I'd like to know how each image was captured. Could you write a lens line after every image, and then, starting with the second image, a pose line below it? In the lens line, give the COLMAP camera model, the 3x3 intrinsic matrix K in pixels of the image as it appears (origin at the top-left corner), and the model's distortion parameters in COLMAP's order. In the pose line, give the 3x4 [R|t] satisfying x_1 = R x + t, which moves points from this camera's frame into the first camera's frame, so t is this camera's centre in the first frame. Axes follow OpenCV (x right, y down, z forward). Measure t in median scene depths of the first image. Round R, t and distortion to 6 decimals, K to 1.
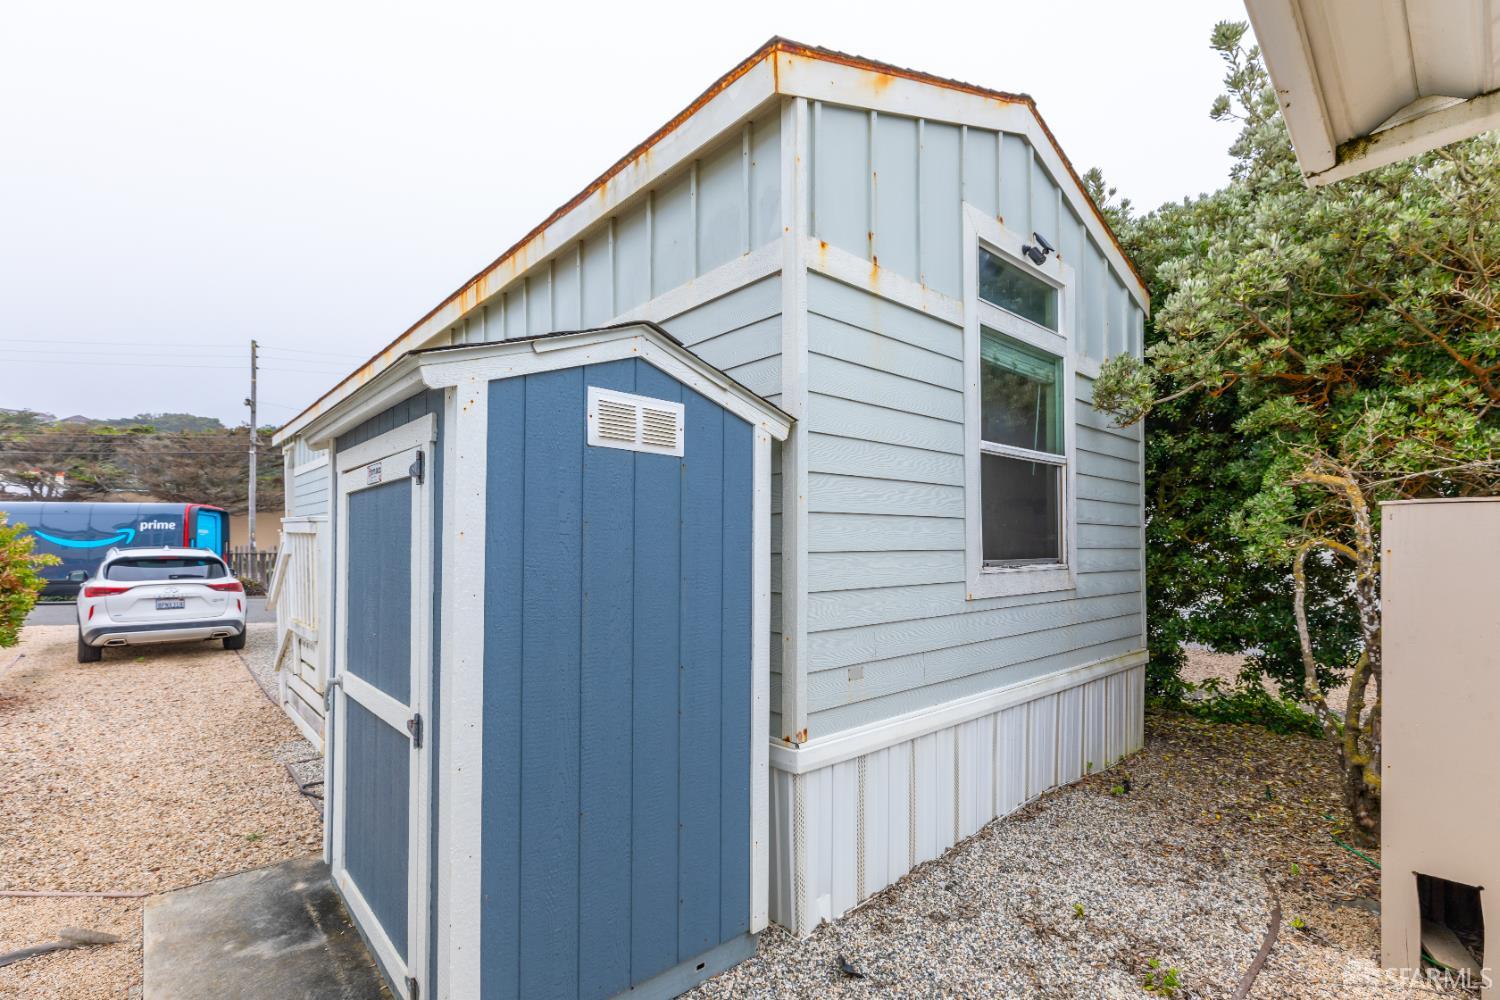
lens RADIAL K [[664.9, 0, 751.2], [0, 664.9, 531.8], [0, 0, 1]] dist [0.005767, -0.000029]
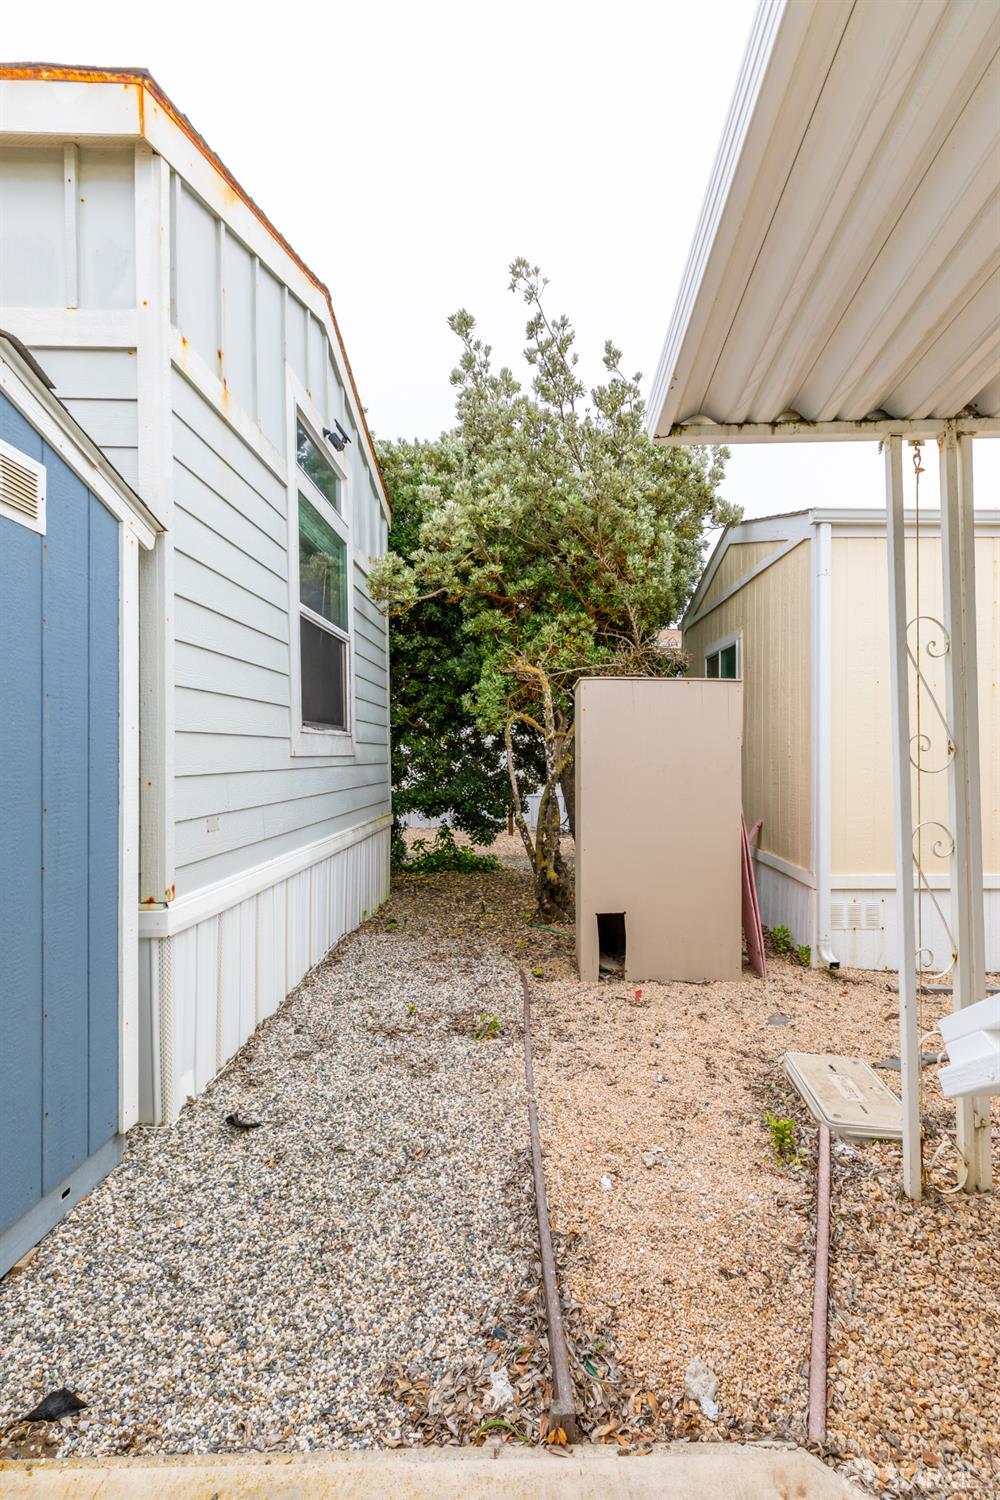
lens RADIAL K [[709.9, 0, 500.0], [0, 709.9, 750.0], [0, 0, 1]] dist [0.009107, -0.000454]
pose [[0.659412, 0.018206, 0.751561, -0.312918], [-0.014118, 0.999830, -0.011833, 0.114527], [-0.751649, -0.002808, 0.659557, 0.059410]]
